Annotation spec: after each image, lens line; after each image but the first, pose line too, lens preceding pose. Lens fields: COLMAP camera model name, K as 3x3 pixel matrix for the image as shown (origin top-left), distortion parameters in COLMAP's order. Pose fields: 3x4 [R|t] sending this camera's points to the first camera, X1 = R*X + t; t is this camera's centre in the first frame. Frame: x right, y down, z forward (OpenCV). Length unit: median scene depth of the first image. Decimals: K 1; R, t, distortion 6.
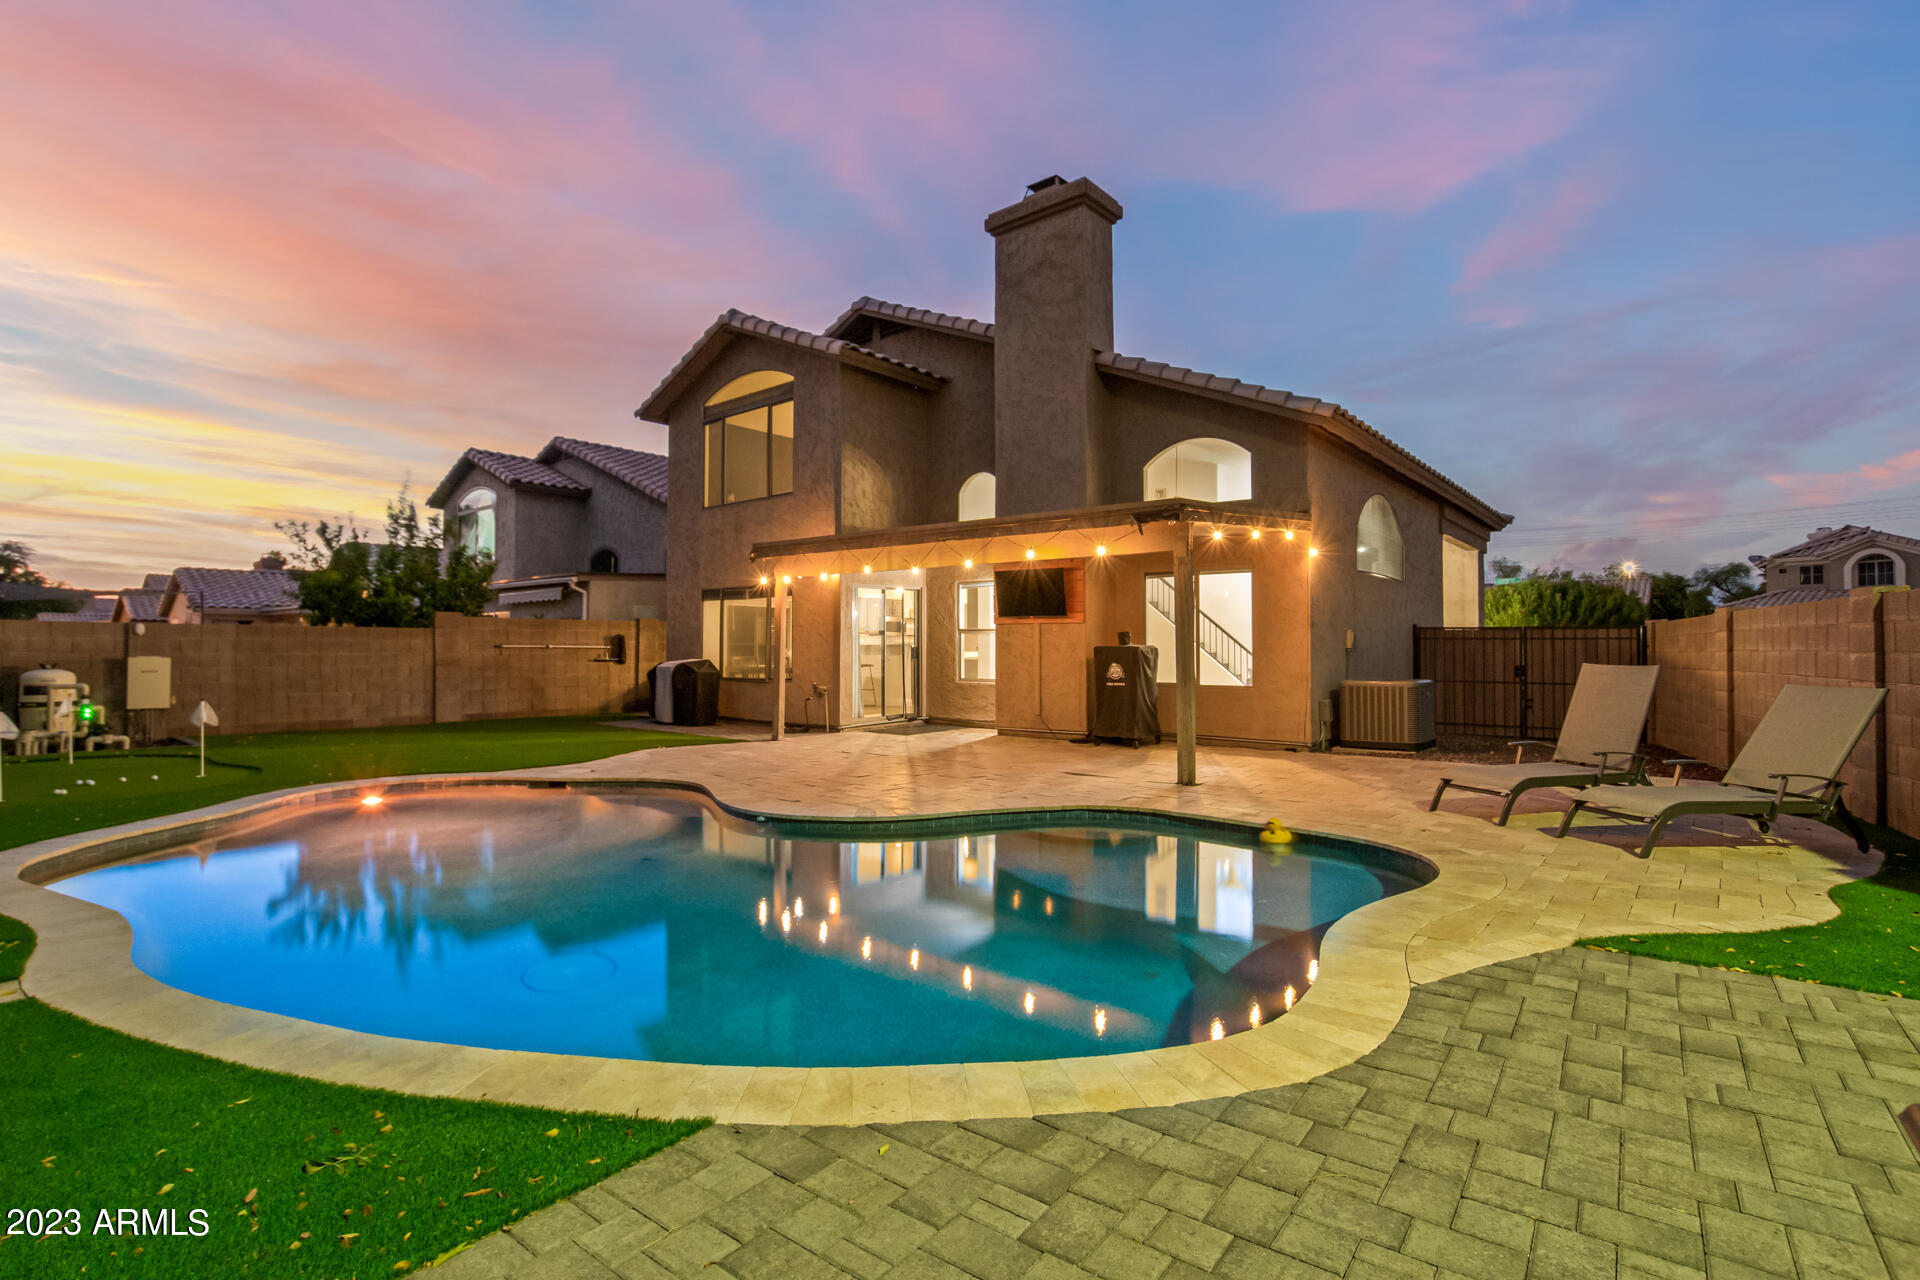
lens RADIAL K [[903.0, 0, 945.8], [0, 903.0, 636.7], [0, 0, 1]] dist [-0.024353, 0.001268]
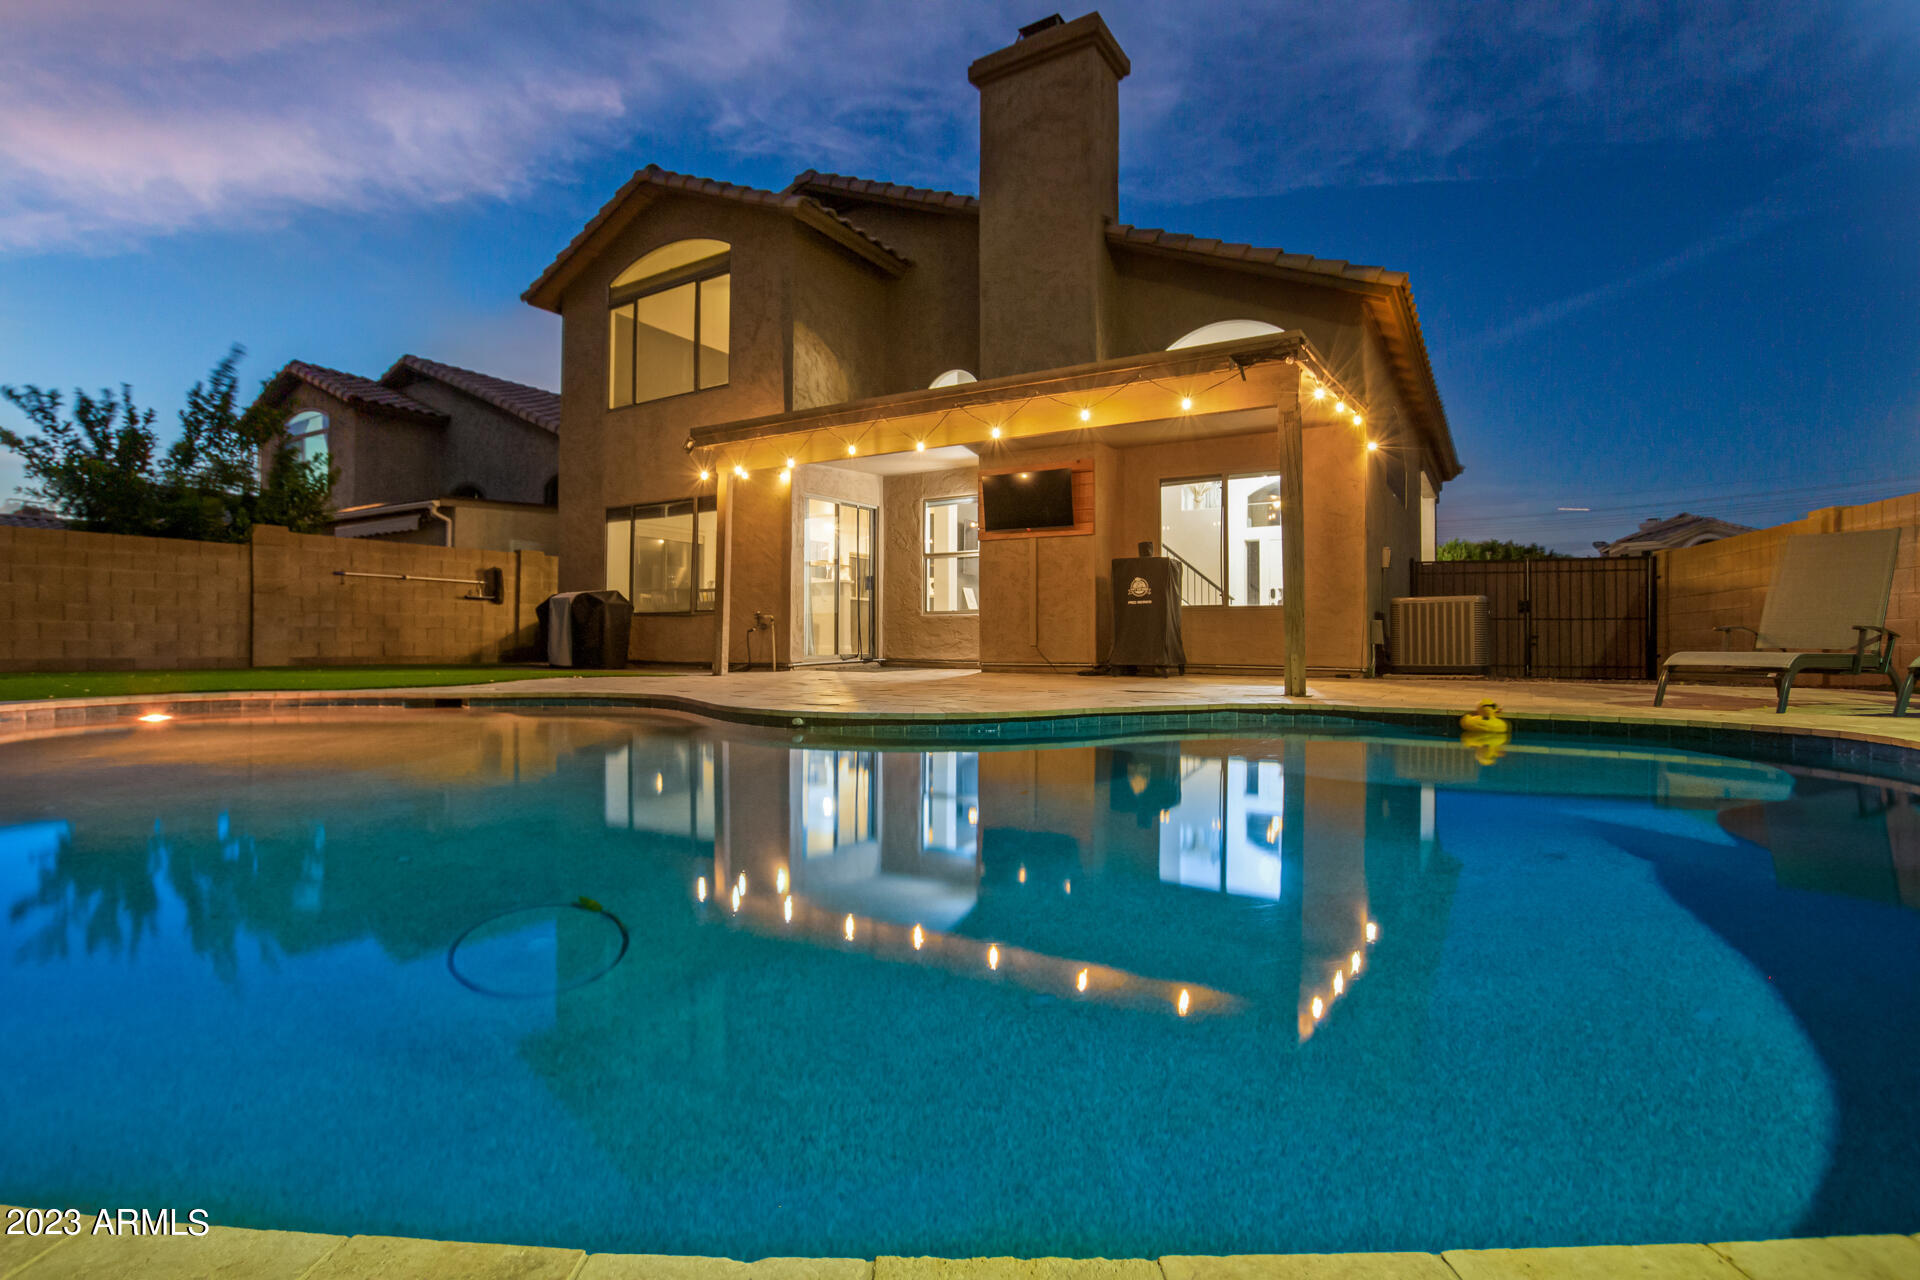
lens RADIAL K [[903.0, 0, 945.8], [0, 903.0, 636.7], [0, 0, 1]] dist [-0.024353, 0.001268]
pose [[0.989053, 0.004758, 0.147485, -0.092396], [-0.005986, 0.999951, 0.007881, 0.063242], [-0.147440, -0.008677, 0.989033, 0.152782]]
